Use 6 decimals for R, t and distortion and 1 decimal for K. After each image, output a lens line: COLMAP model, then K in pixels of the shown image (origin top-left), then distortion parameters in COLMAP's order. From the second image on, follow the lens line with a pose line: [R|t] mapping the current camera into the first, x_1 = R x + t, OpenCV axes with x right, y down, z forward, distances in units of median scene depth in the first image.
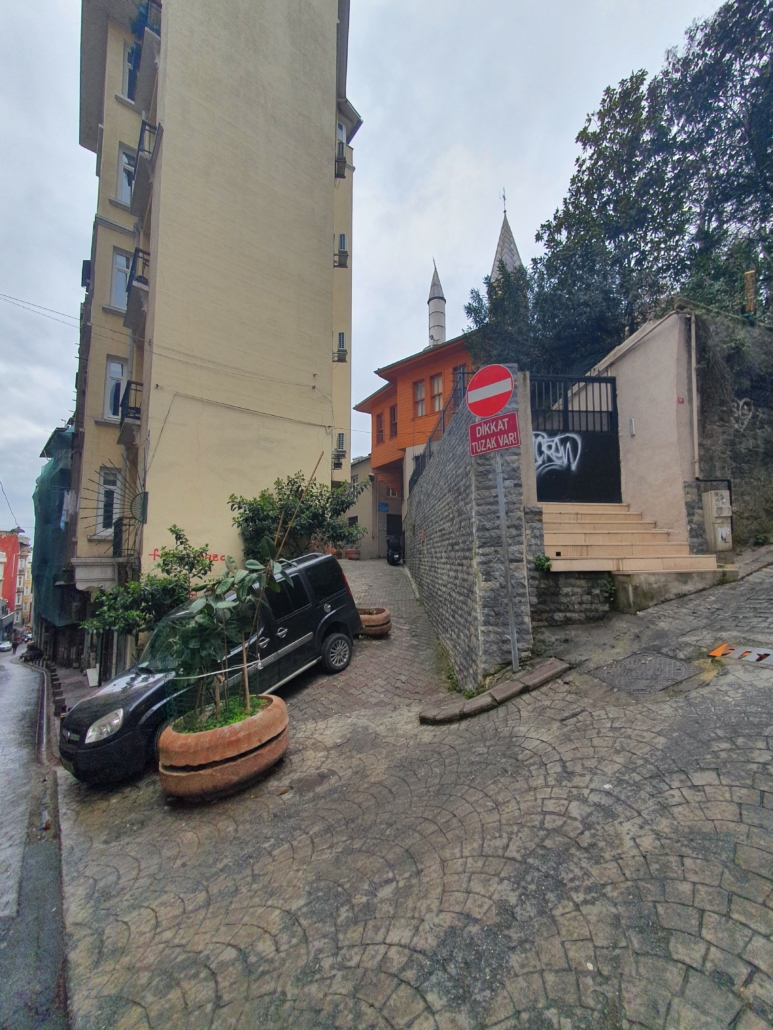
lens RADIAL K [[412.7, 0, 396.7], [0, 412.7, 525.3], [0, 0, 1]] dist [0.009677, 0.000460]
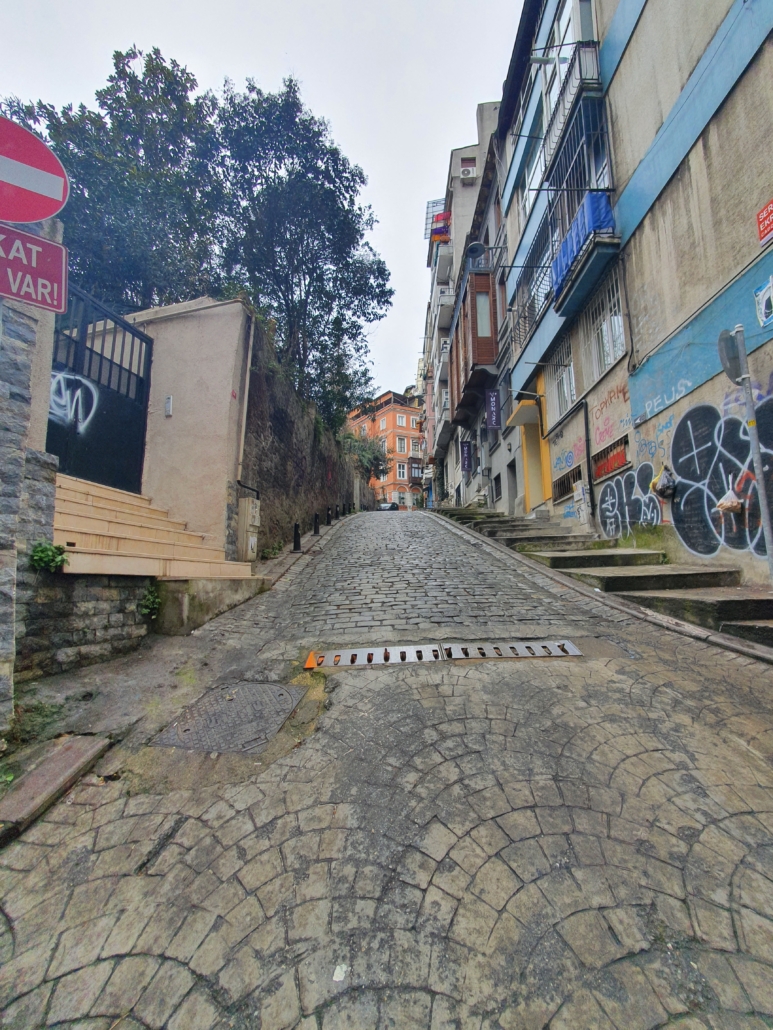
lens RADIAL K [[412.7, 0, 396.7], [0, 412.7, 525.3], [0, 0, 1]] dist [0.009677, 0.000460]
pose [[0.345018, 0.143976, 0.927488, 0.001601], [-0.072596, 0.989298, -0.126566, 0.035640], [-0.935785, -0.023665, 0.351777, 0.160854]]
